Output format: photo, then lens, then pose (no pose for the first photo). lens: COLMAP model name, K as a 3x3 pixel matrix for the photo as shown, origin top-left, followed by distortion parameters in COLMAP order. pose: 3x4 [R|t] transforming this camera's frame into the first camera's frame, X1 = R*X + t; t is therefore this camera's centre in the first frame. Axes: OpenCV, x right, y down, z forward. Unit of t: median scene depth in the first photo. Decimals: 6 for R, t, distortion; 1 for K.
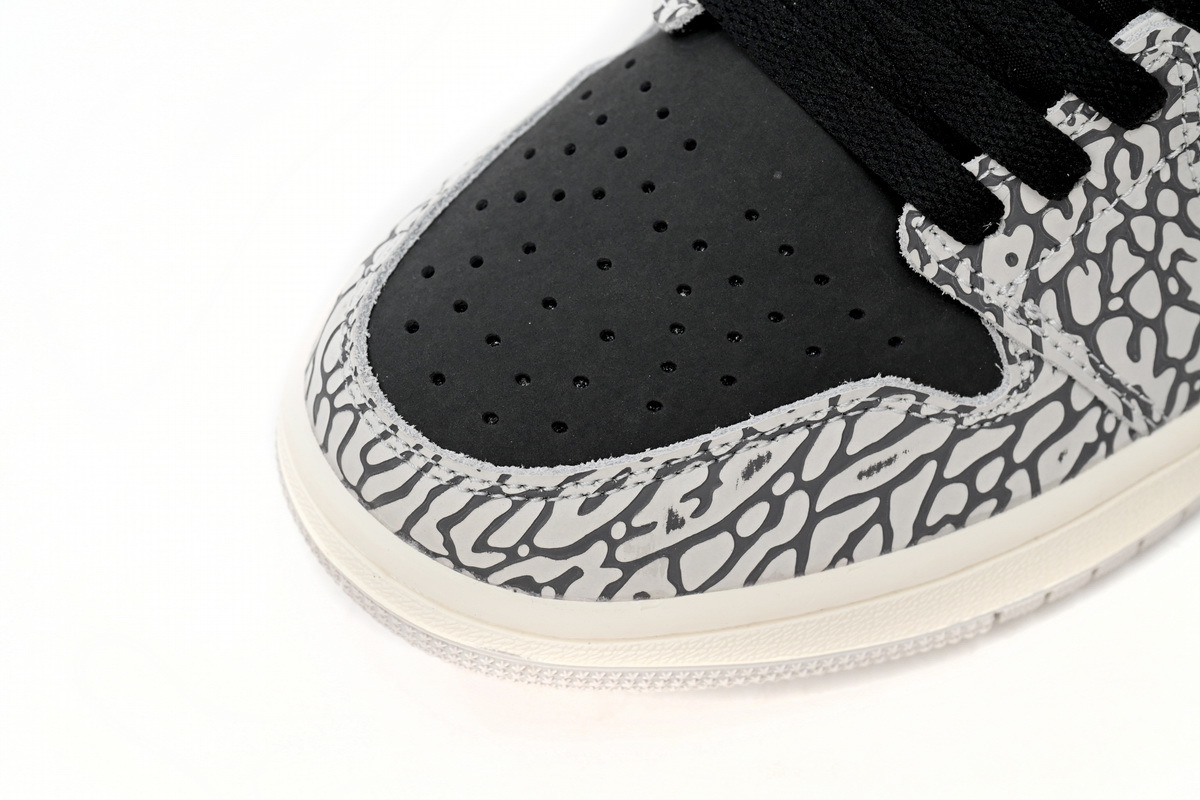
lens RADIAL K [[2817.7, 0, 600.0], [0, 2817.7, 400.0], [0, 0, 1]] dist [-0.004980, 0.170843]
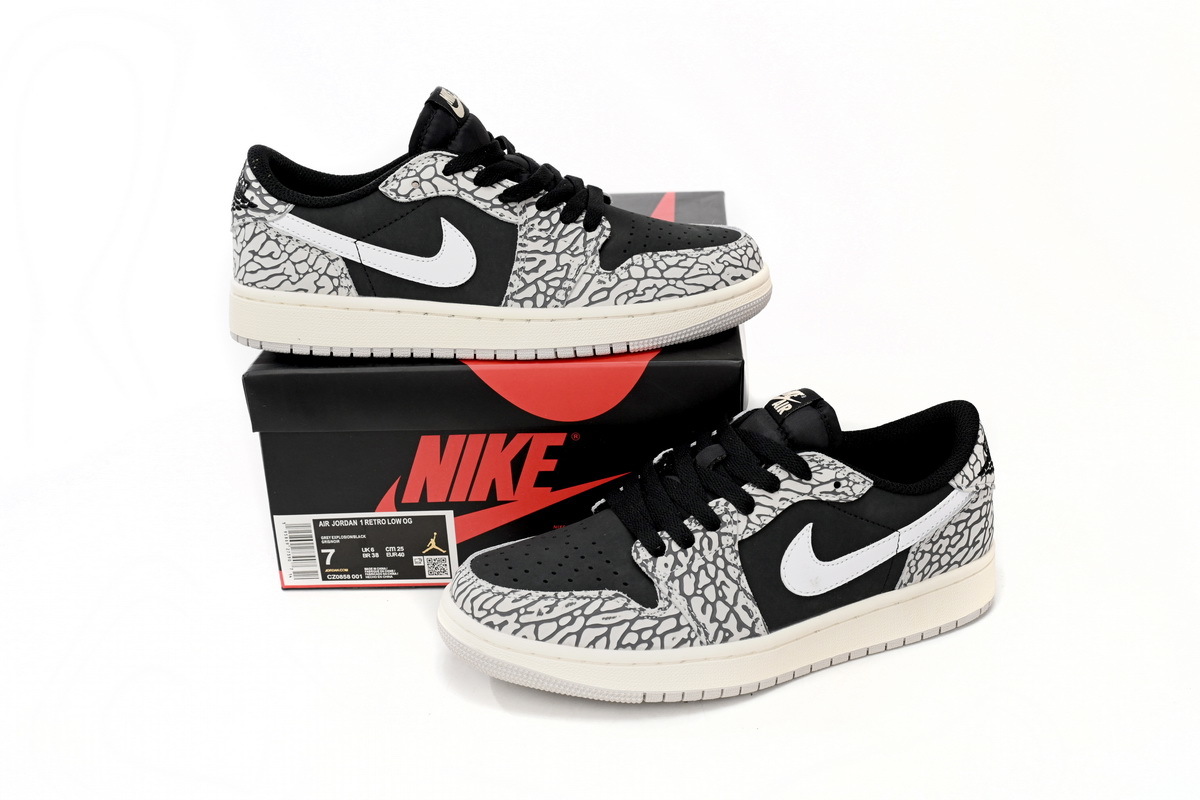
lens RADIAL K [[1537.3, 0, 600.0], [0, 1537.3, 400.0], [0, 0, 1]] dist [-0.021641, -0.013559]
pose [[0.941149, 0.119175, -0.316285, 0.599204], [-0.296988, 0.738332, -0.605528, 0.879898], [0.161360, 0.663825, 0.730274, -0.398771]]
